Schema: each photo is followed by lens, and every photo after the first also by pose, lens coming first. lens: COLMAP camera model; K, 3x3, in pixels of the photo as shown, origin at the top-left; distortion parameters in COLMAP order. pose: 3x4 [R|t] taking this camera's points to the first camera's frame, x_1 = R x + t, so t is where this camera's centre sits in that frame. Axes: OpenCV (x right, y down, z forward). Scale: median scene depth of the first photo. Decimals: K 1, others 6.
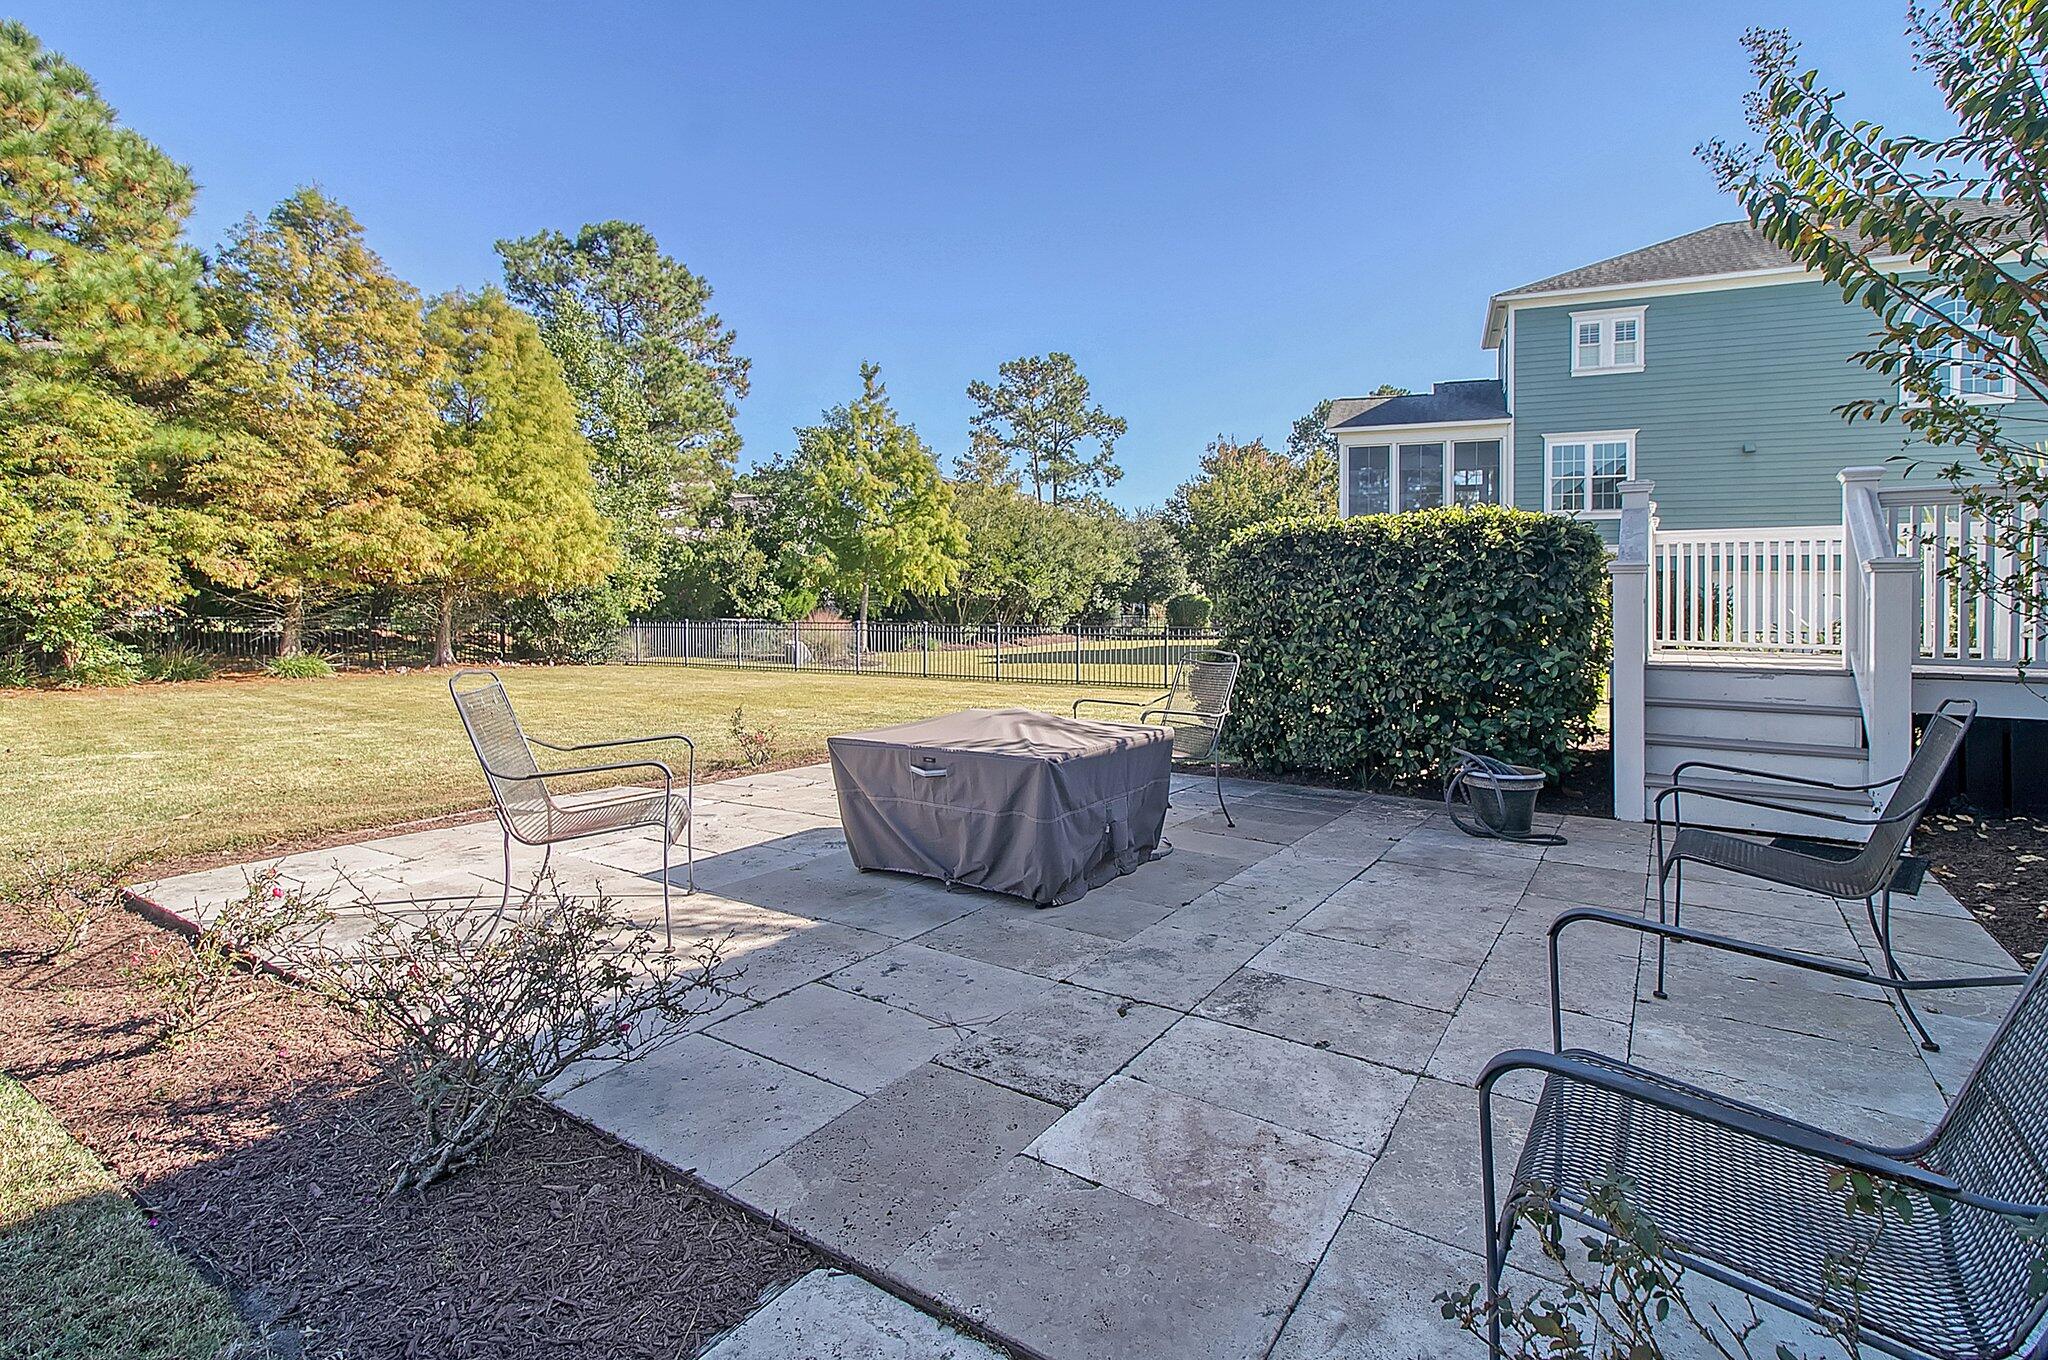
lens RADIAL K [[986.5, 0, 1015.7], [0, 986.5, 634.8], [0, 0, 1]] dist [0.020820, -0.000280]
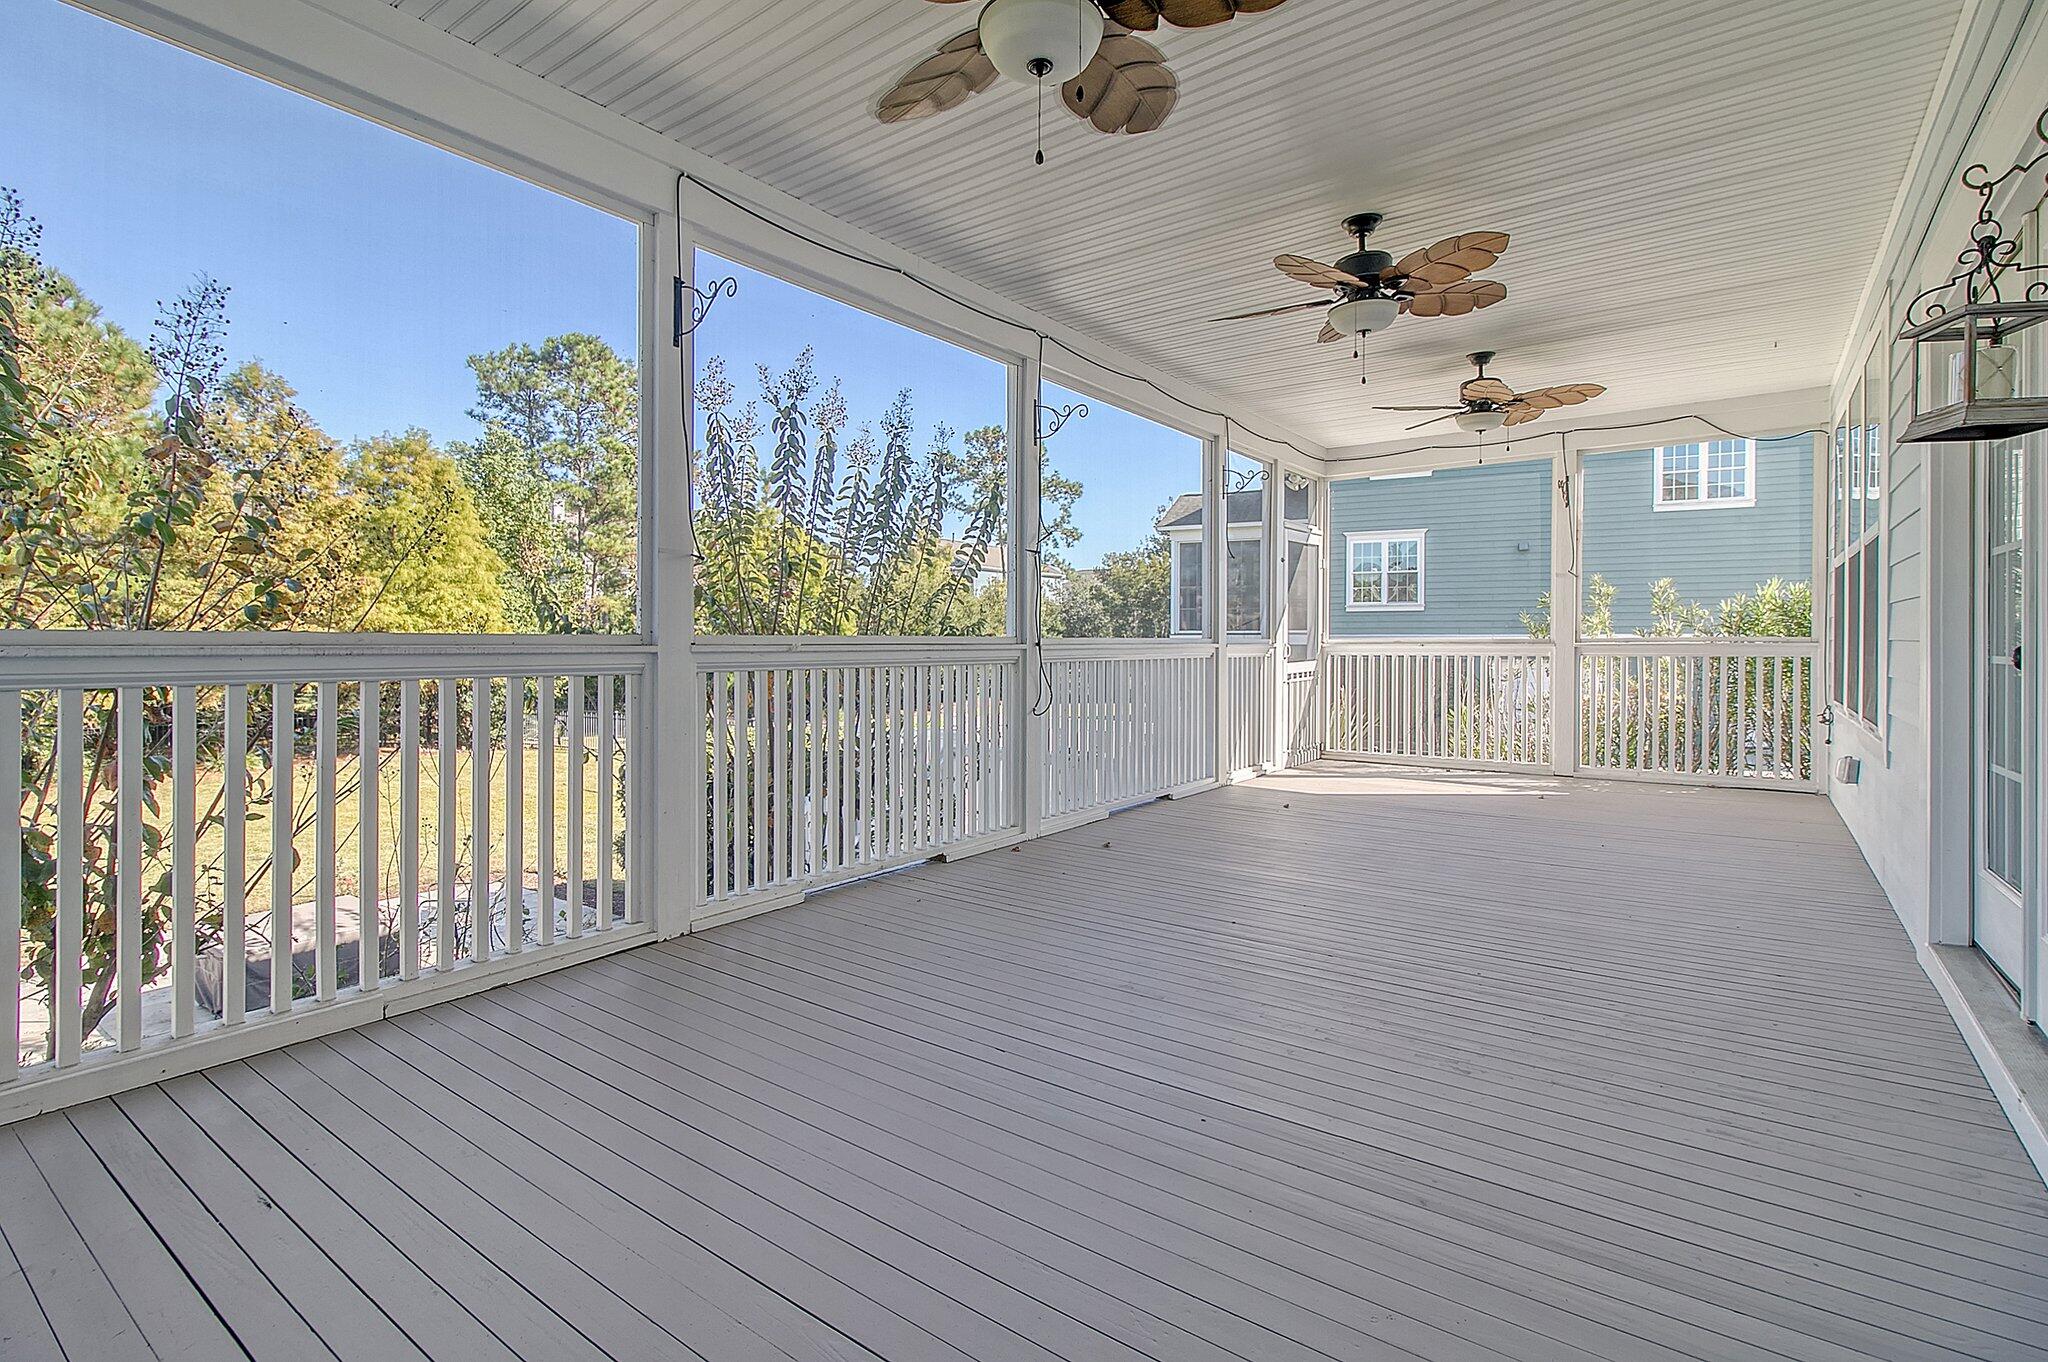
lens RADIAL K [[978.2, 0, 990.3], [0, 978.2, 649.6], [0, 0, 1]] dist [0.028134, 0.000236]
pose [[0.997962, -0.008827, -0.063196, 0.132920], [0.007449, 0.999730, -0.022015, -0.033369], [0.063373, 0.021500, 0.997758, -0.072110]]
